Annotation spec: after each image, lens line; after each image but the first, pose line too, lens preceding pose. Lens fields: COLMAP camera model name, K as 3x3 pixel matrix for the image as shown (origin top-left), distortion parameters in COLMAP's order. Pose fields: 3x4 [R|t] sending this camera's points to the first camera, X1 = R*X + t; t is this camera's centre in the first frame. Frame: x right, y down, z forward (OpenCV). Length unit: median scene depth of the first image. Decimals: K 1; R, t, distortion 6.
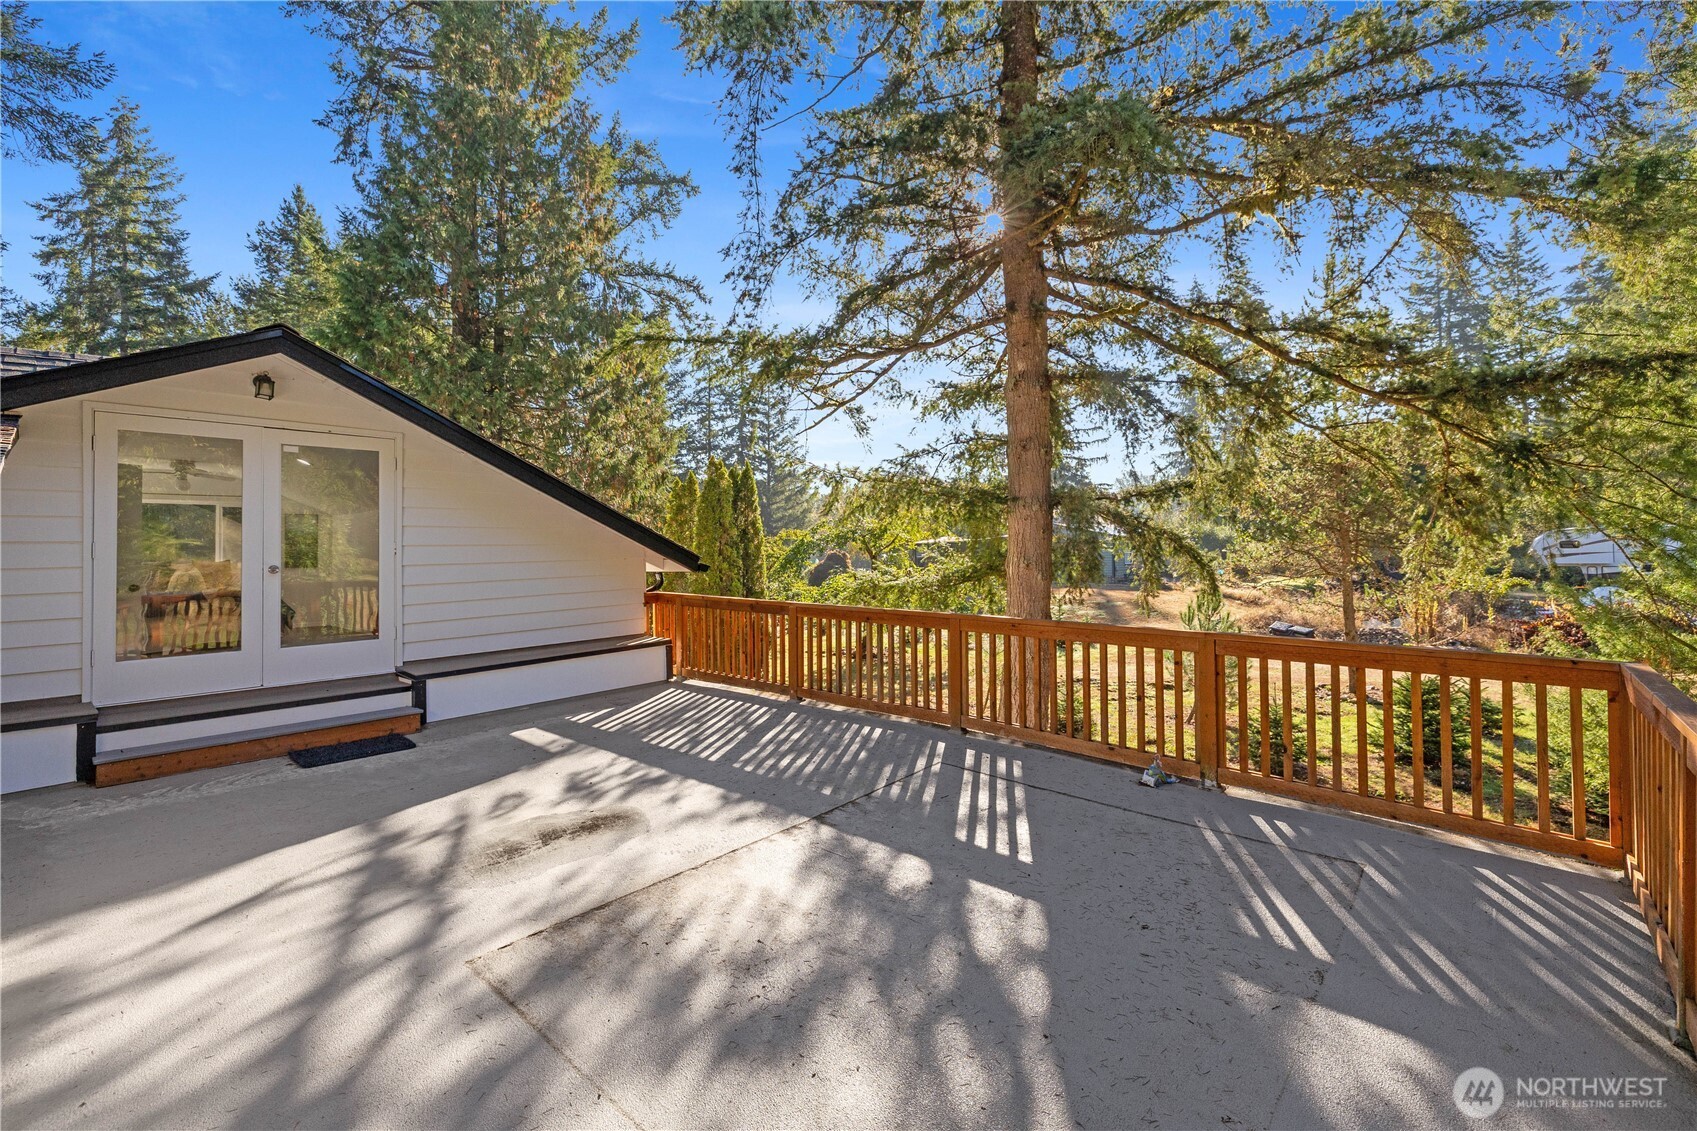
lens RADIAL K [[733.6, 0, 848.5], [0, 733.6, 565.5], [0, 0, 1]] dist [0.000596, -0.000645]
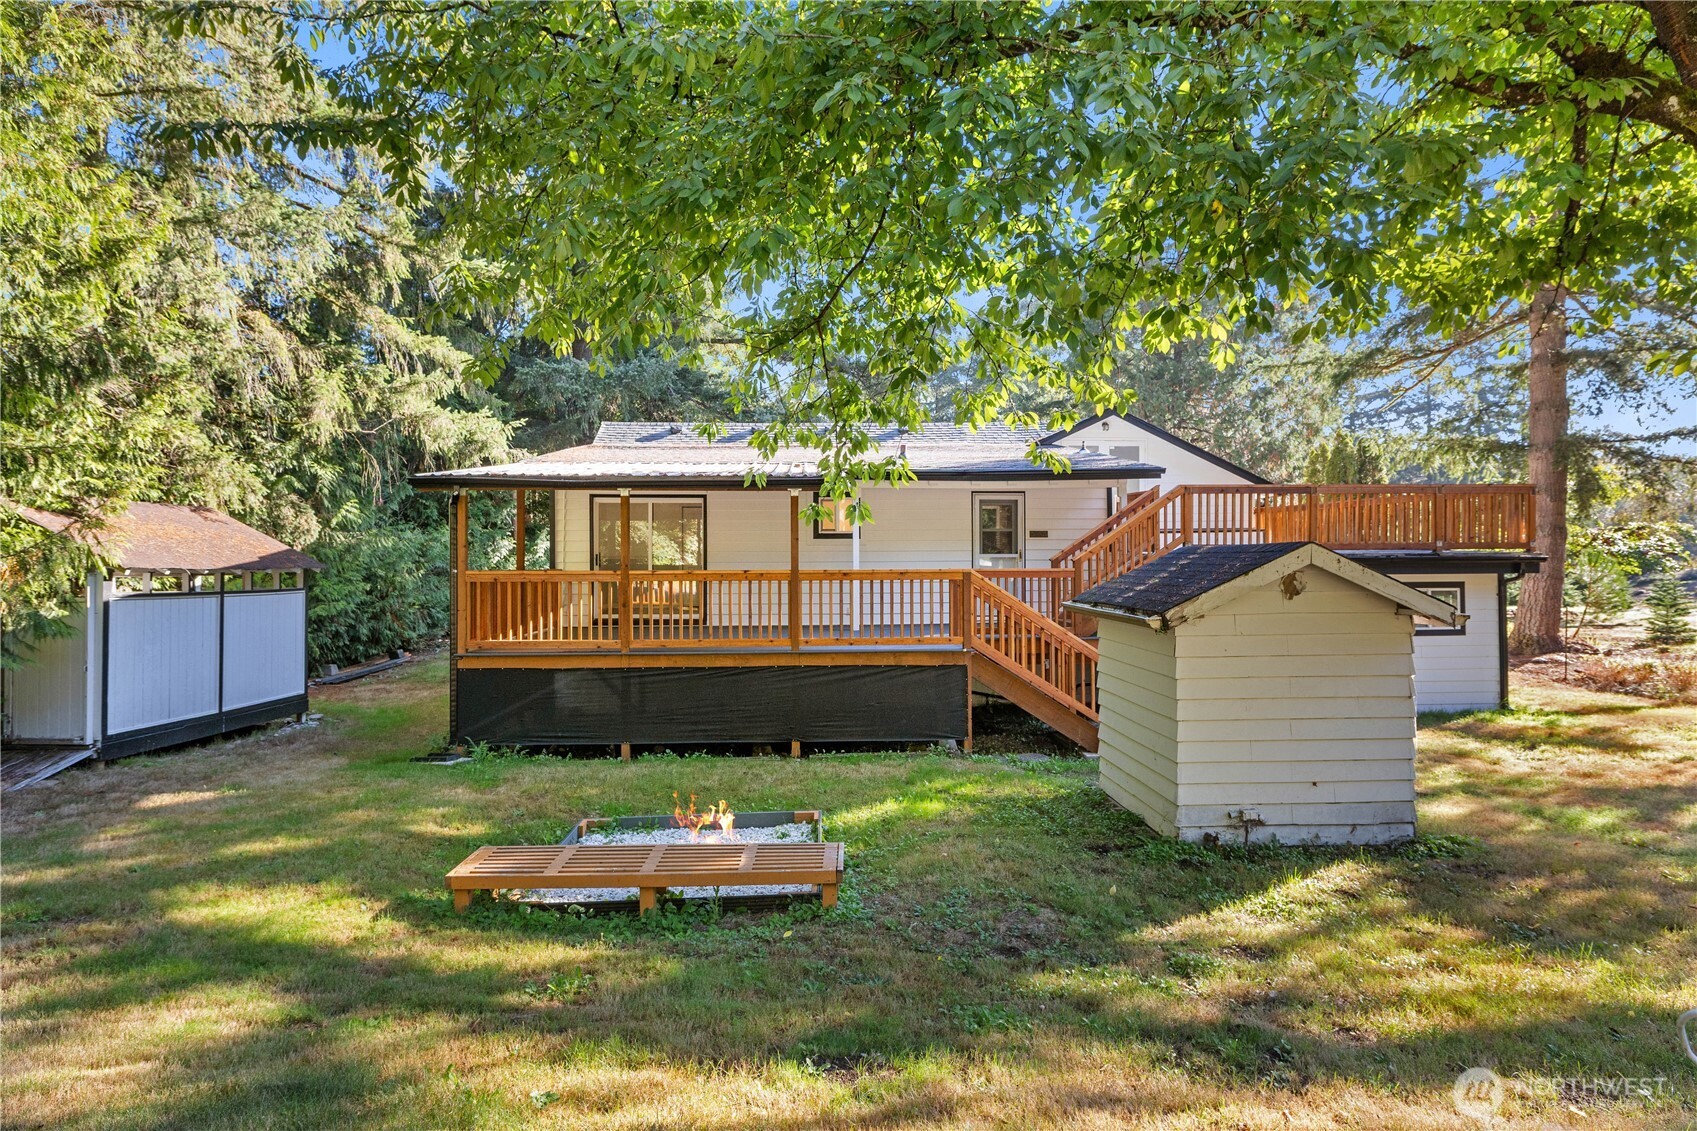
lens RADIAL K [[953.7, 0, 848.5], [0, 953.7, 565.5], [0, 0, 1]] dist [-0.000619, 0.000267]
pose [[0.717406, 0.012492, -0.696544, 0.268169], [-0.019141, 0.999815, -0.001783, 0.080234], [0.696393, 0.014612, 0.717512, -0.583158]]
